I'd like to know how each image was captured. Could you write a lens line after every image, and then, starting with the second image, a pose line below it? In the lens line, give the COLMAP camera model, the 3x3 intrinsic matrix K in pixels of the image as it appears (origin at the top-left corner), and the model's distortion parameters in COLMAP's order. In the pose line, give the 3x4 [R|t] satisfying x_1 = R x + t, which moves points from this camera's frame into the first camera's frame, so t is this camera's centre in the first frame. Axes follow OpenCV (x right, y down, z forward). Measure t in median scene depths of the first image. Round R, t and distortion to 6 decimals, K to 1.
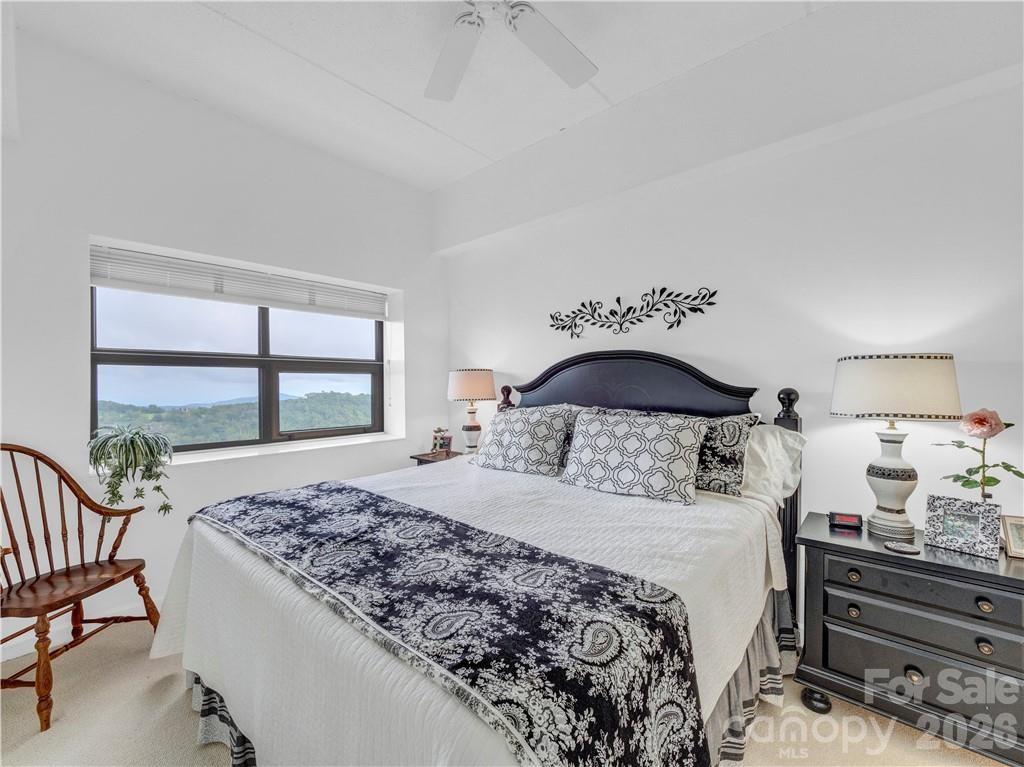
lens RADIAL K [[429.0, 0, 514.7], [0, 429.0, 380.5], [0, 0, 1]] dist [-0.008302, 0.000811]
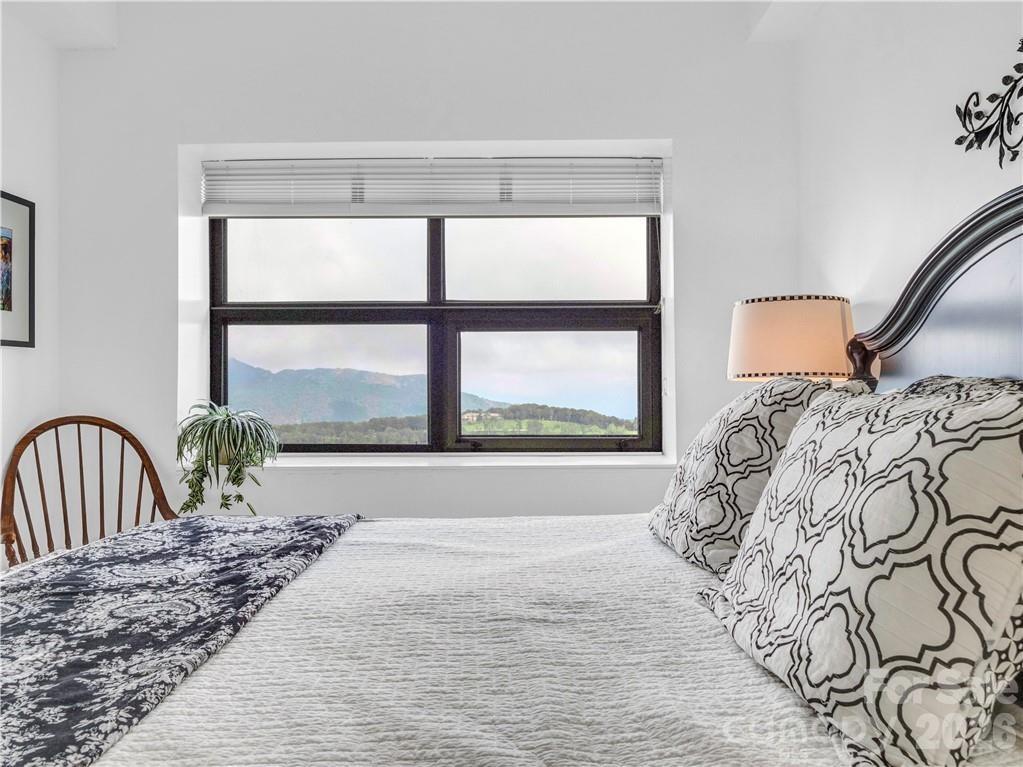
lens RADIAL K [[836.2, 0, 504.2], [0, 836.2, 390.0], [0, 0, 1]] dist [-0.005480, -0.017606]
pose [[0.659532, 0.004563, -0.751663, 0.362958], [0.004743, 0.999936, 0.010232, 0.055313], [0.751662, -0.010313, 0.659468, 0.356885]]
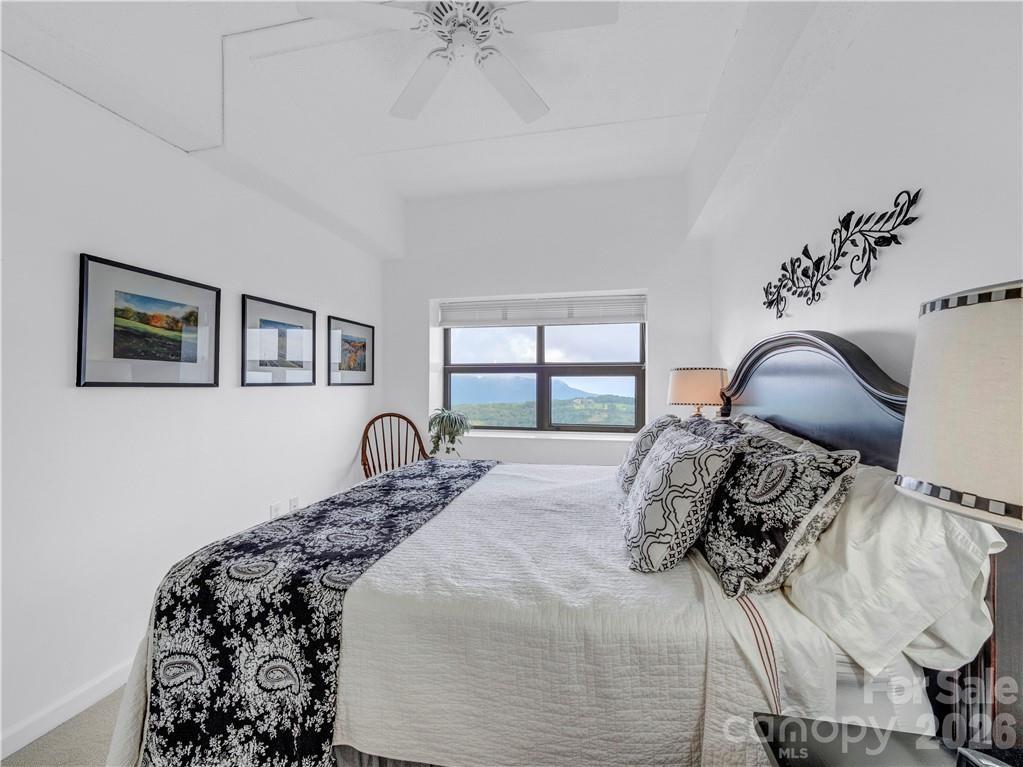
lens RADIAL K [[428.5, 0, 503.0], [0, 428.5, 379.2], [0, 0, 1]] dist [-0.008302, 0.000811]
pose [[0.487710, -0.006867, -0.872979, 0.535655], [-0.000710, 0.999966, -0.008263, 0.002067], [0.873005, 0.004650, 0.487688, 0.306506]]
